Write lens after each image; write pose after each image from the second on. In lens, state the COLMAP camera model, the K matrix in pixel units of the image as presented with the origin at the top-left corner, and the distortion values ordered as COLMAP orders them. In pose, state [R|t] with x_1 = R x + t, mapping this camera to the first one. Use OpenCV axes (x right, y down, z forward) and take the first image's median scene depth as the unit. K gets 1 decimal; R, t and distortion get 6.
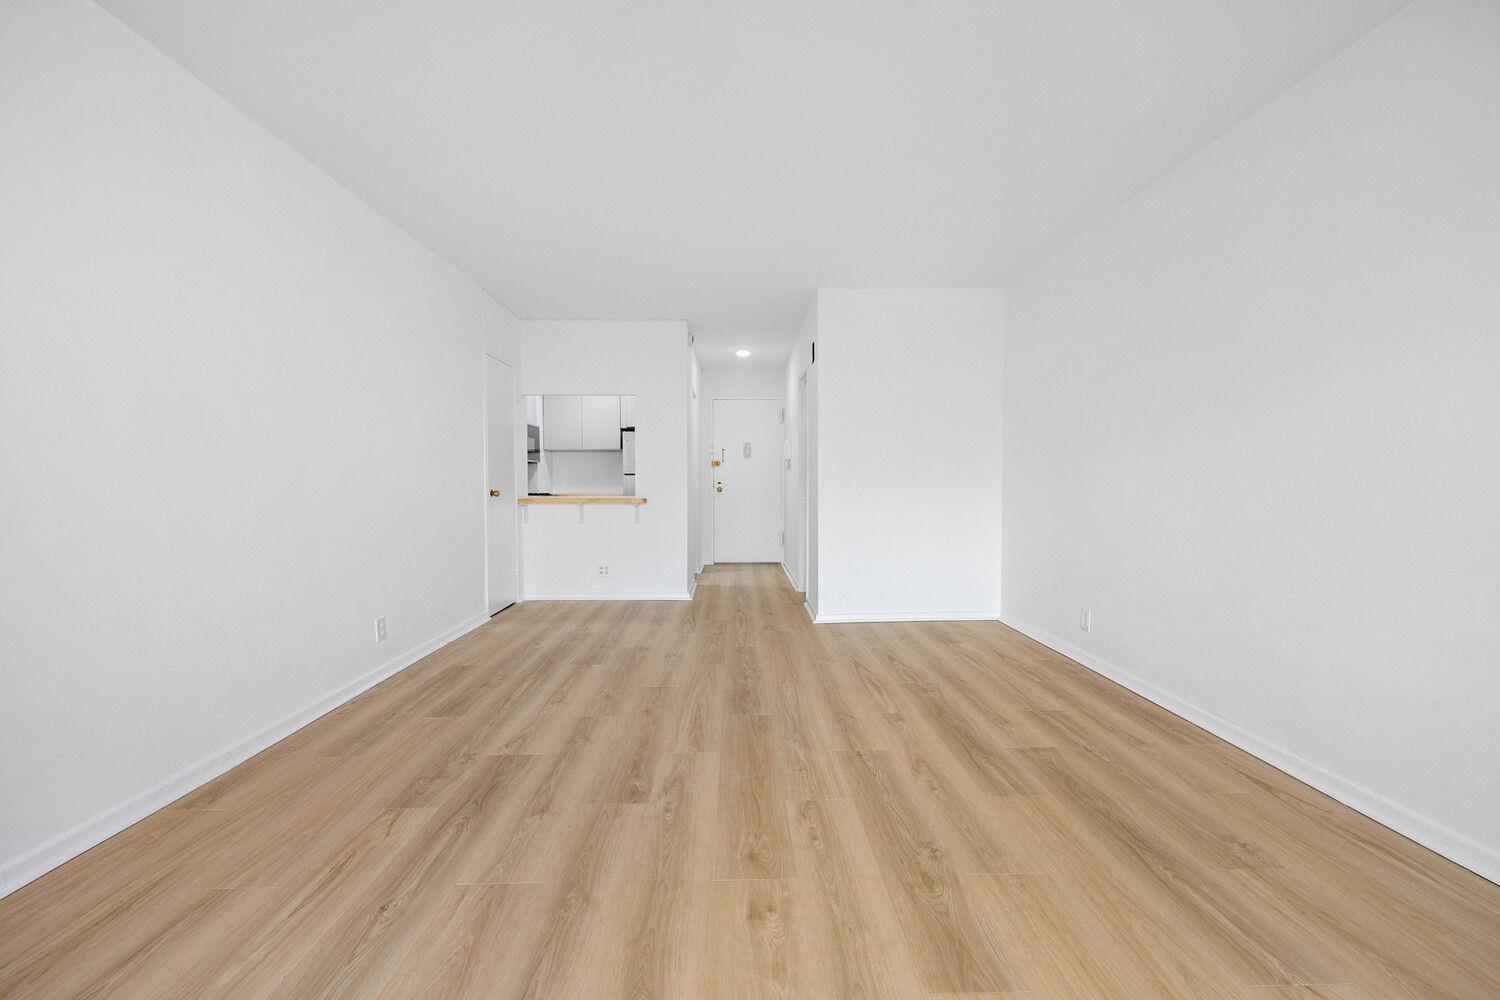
lens RADIAL K [[634.8, 0, 732.0], [0, 634.8, 485.7], [0, 0, 1]] dist [0.001573, 0.000250]
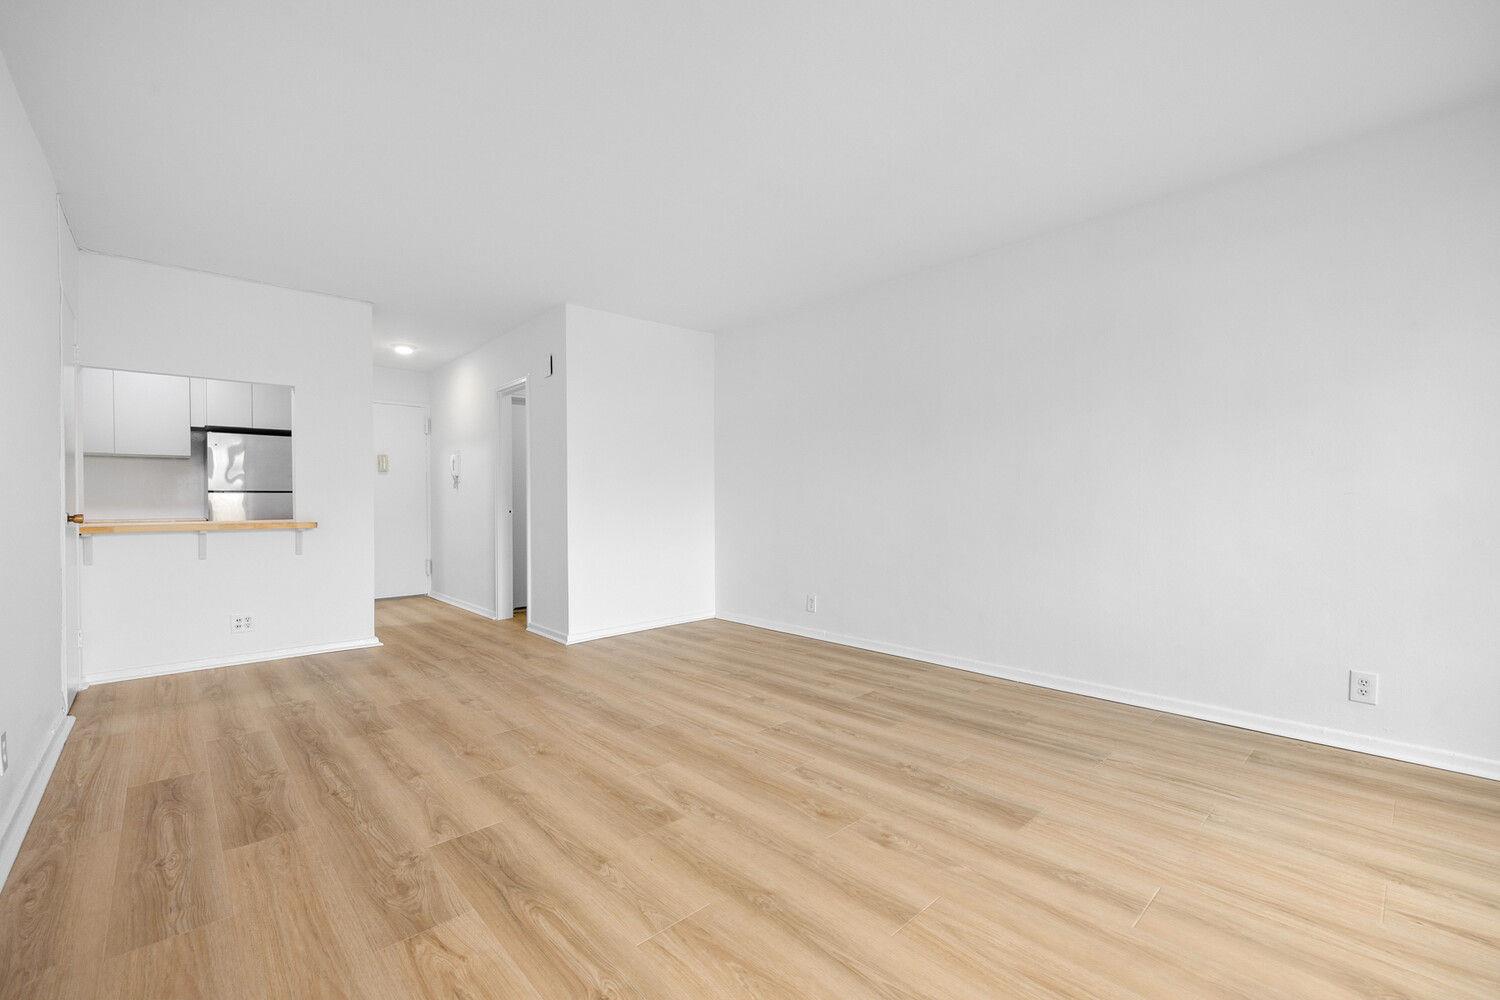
lens RADIAL K [[644.1, 0, 751.9], [0, 644.1, 496.7], [0, 0, 1]] dist [0.000495, 0.000172]
pose [[0.740314, 0.001573, 0.672259, -0.574695], [0.009911, 0.999863, -0.013253, 0.010304], [-0.672188, 0.016474, 0.740197, 0.136310]]
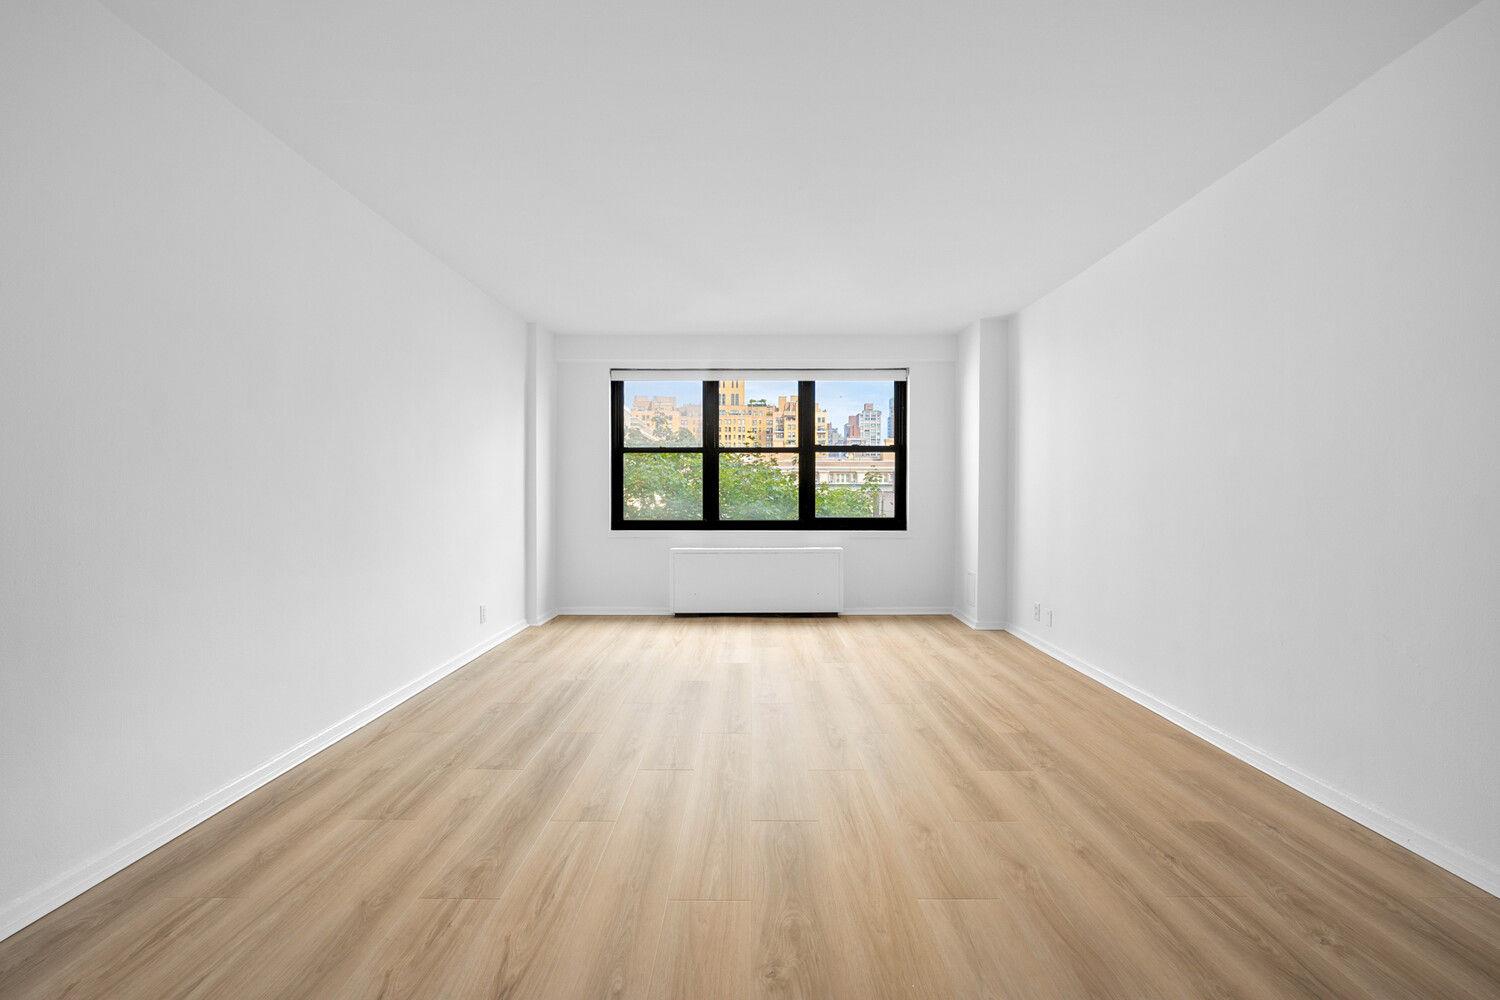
lens RADIAL K [[644.1, 0, 751.9], [0, 644.1, 496.7], [0, 0, 1]] dist [0.000495, 0.000172]
pose [[-0.999985, -0.000807, -0.005381, 0.070675], [-0.000878, 0.999913, 0.013164, -0.028650], [0.005370, 0.013168, -0.999899, 1.876334]]
